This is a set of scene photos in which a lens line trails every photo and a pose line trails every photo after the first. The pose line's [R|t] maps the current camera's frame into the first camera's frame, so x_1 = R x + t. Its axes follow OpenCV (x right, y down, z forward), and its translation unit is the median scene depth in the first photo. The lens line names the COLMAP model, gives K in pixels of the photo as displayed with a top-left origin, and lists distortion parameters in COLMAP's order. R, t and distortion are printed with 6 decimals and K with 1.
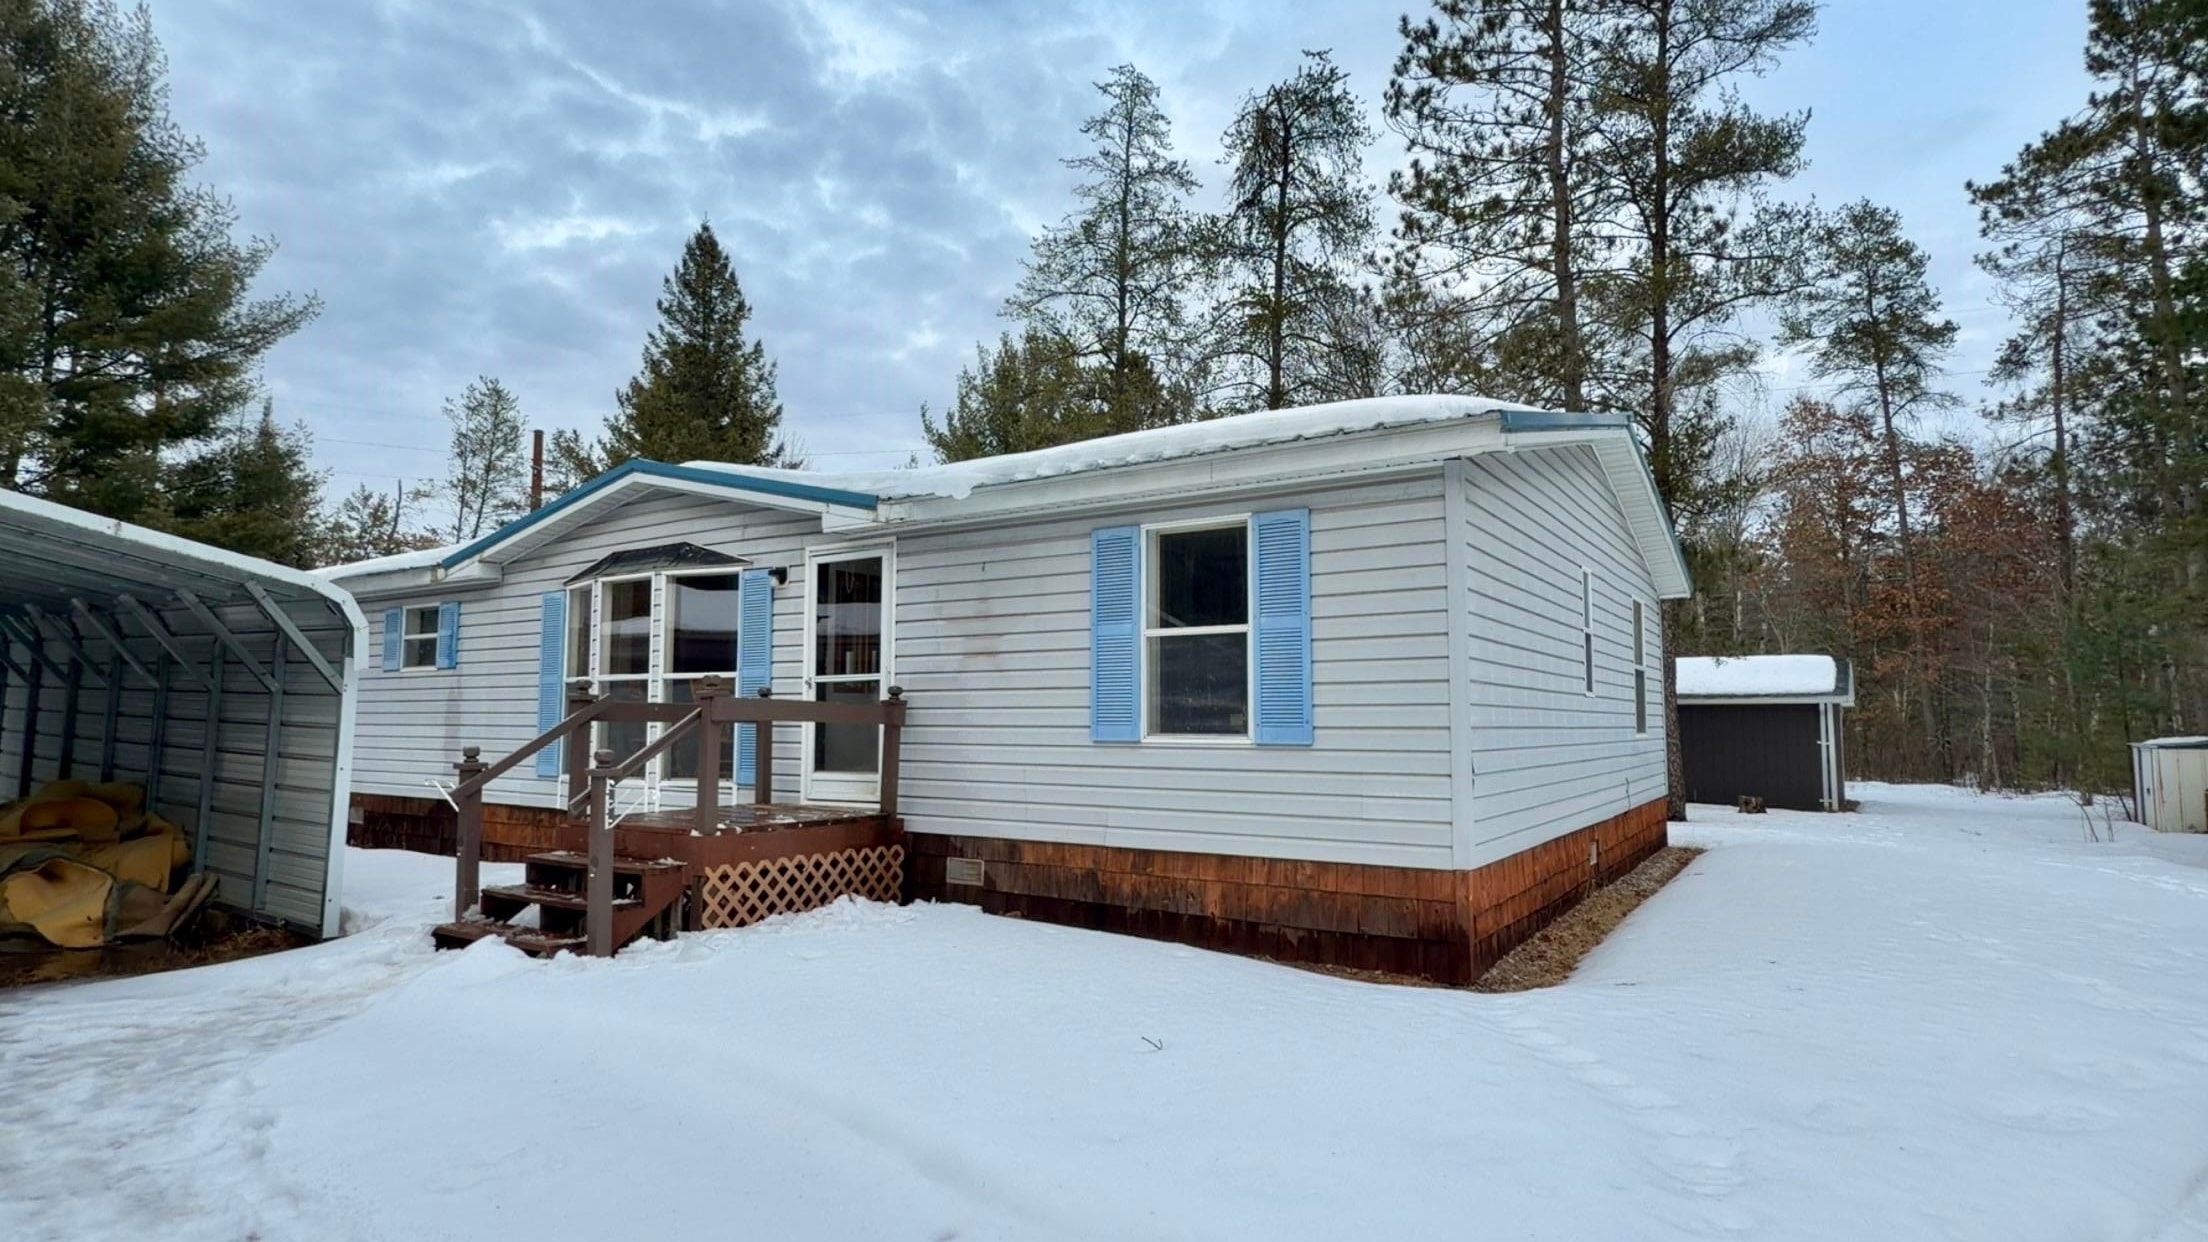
lens RADIAL K [[1122.3, 0, 1094.2], [0, 1122.3, 631.0], [0, 0, 1]] dist [-0.001183, 0.001279]
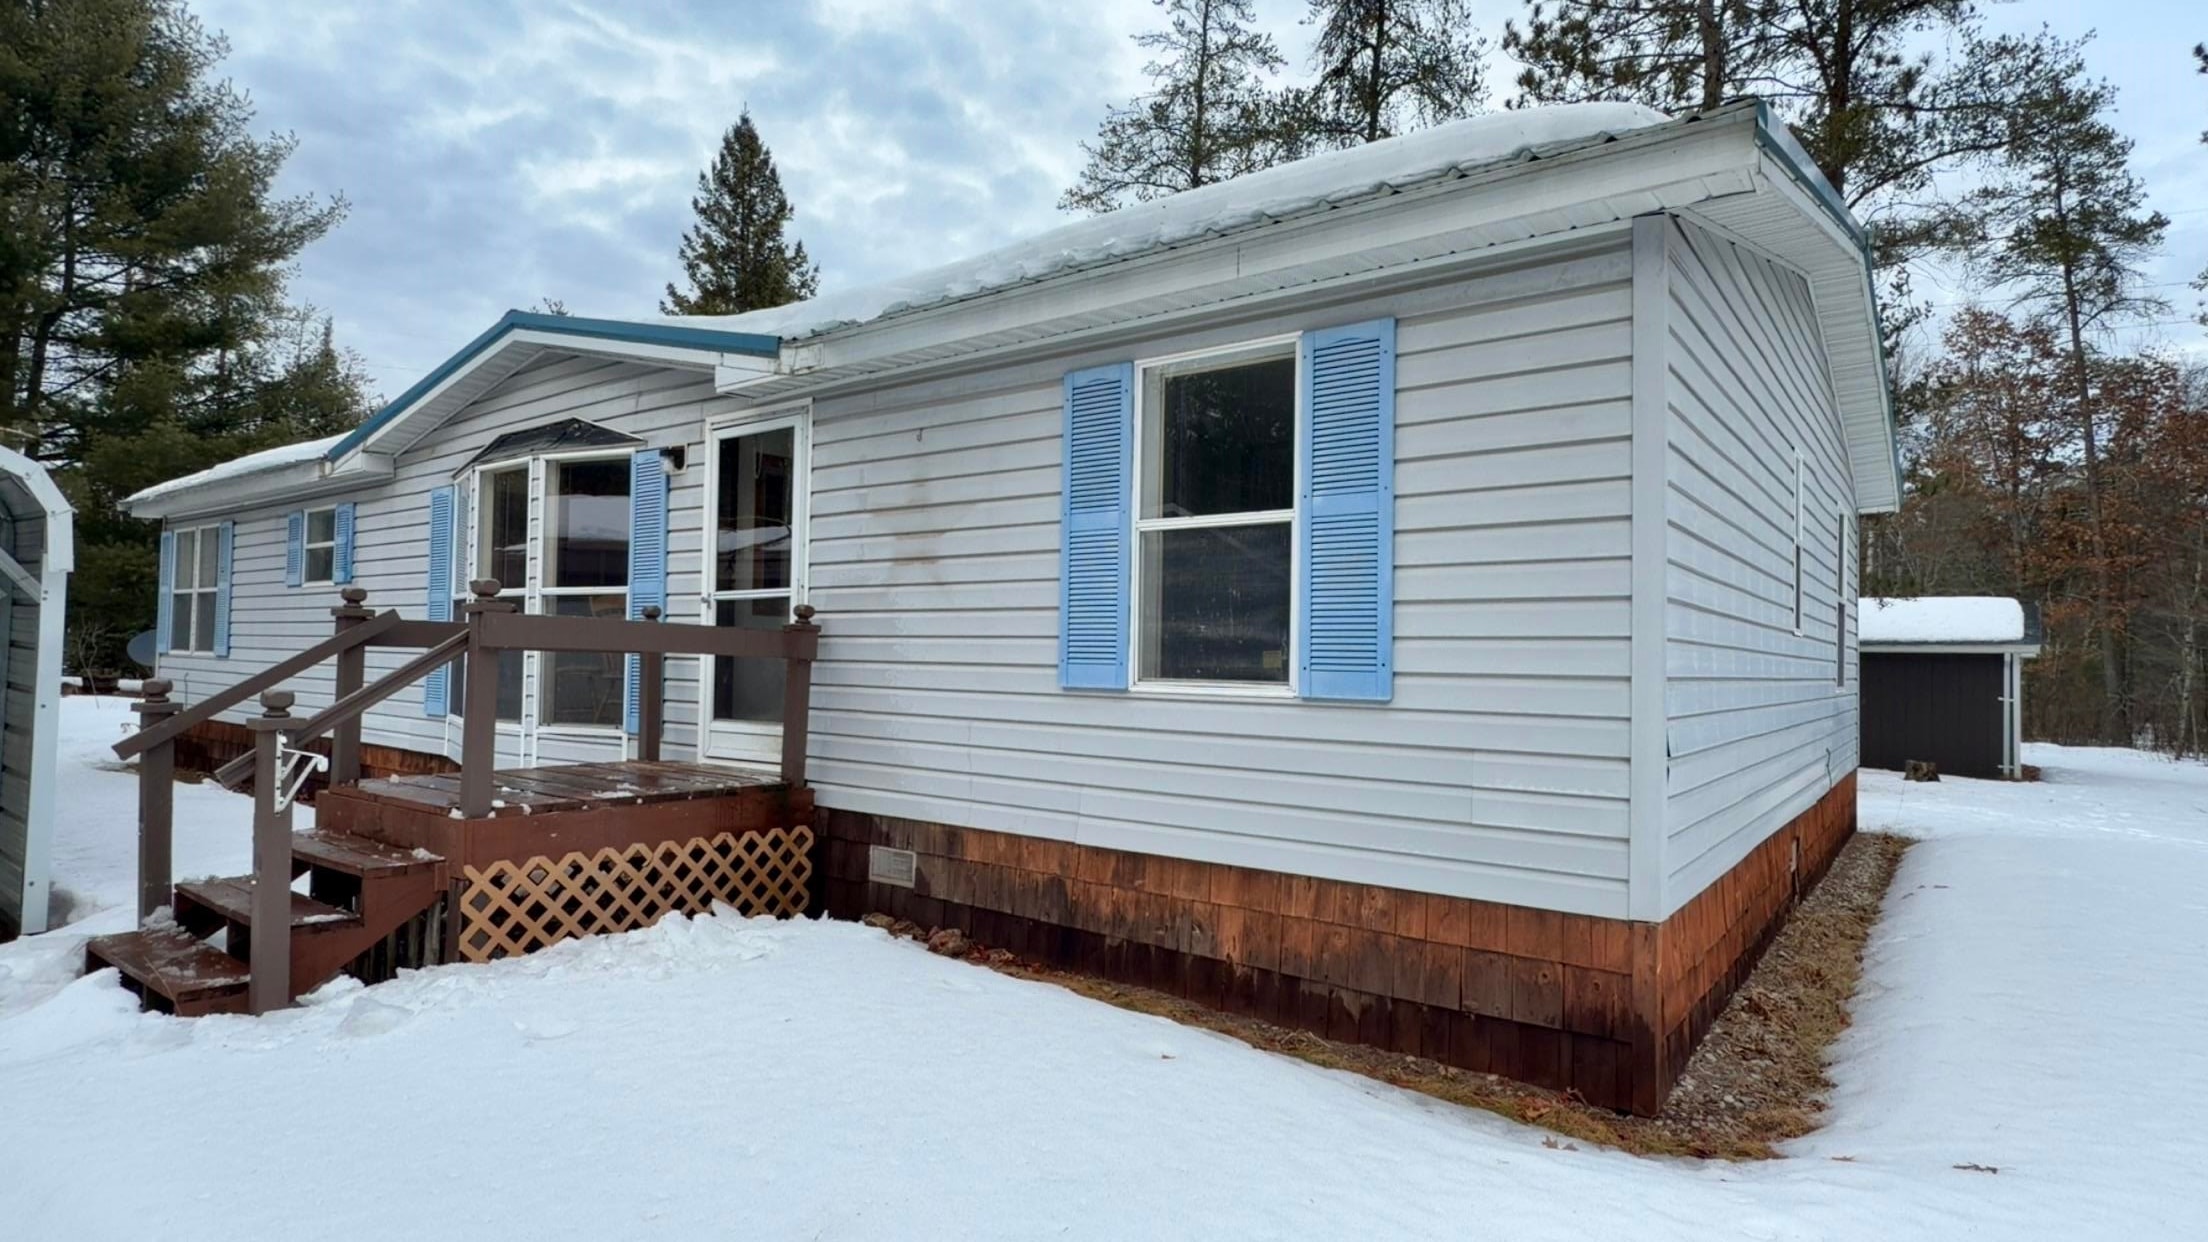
lens RADIAL K [[1122.3, 0, 1099.0], [0, 1122.3, 626.2], [0, 0, 1]] dist [-0.001183, 0.001279]
pose [[0.997377, 0.014679, -0.070875, 0.052364], [-0.011066, 0.998632, 0.051102, 0.020547], [0.071528, -0.050184, 0.996175, 0.254802]]
